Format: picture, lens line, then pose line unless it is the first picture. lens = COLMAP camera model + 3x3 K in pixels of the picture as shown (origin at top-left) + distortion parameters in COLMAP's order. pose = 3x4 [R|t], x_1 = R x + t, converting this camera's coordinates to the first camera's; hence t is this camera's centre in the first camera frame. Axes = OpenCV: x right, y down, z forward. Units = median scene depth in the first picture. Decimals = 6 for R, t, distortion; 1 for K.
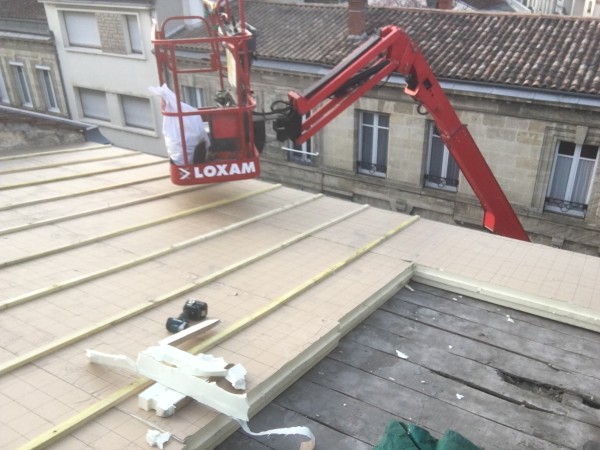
lens RADIAL K [[602.3, 0, 301.4], [0, 602.3, 225.2], [0, 0, 1]] dist [0.104338, 0.000000]
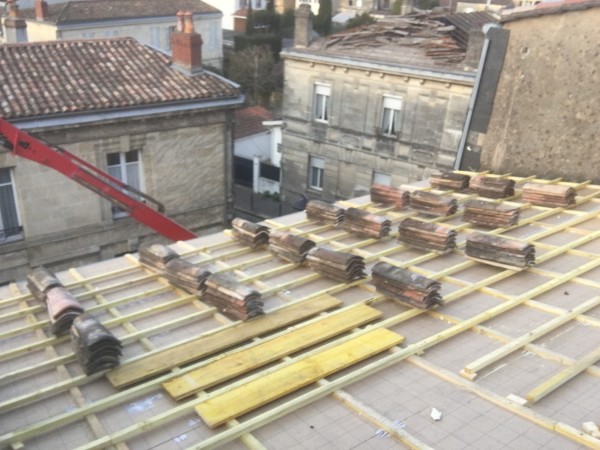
lens RADIAL K [[602.3, 0, 302.4], [0, 602.3, 221.5], [0, 0, 1]] dist [0.104338, 0.000000]
pose [[0.418746, -0.366138, 0.831020, -0.387913], [0.401525, 0.895453, 0.192201, -0.101123], [-0.814512, 0.253192, 0.521981, 0.183444]]
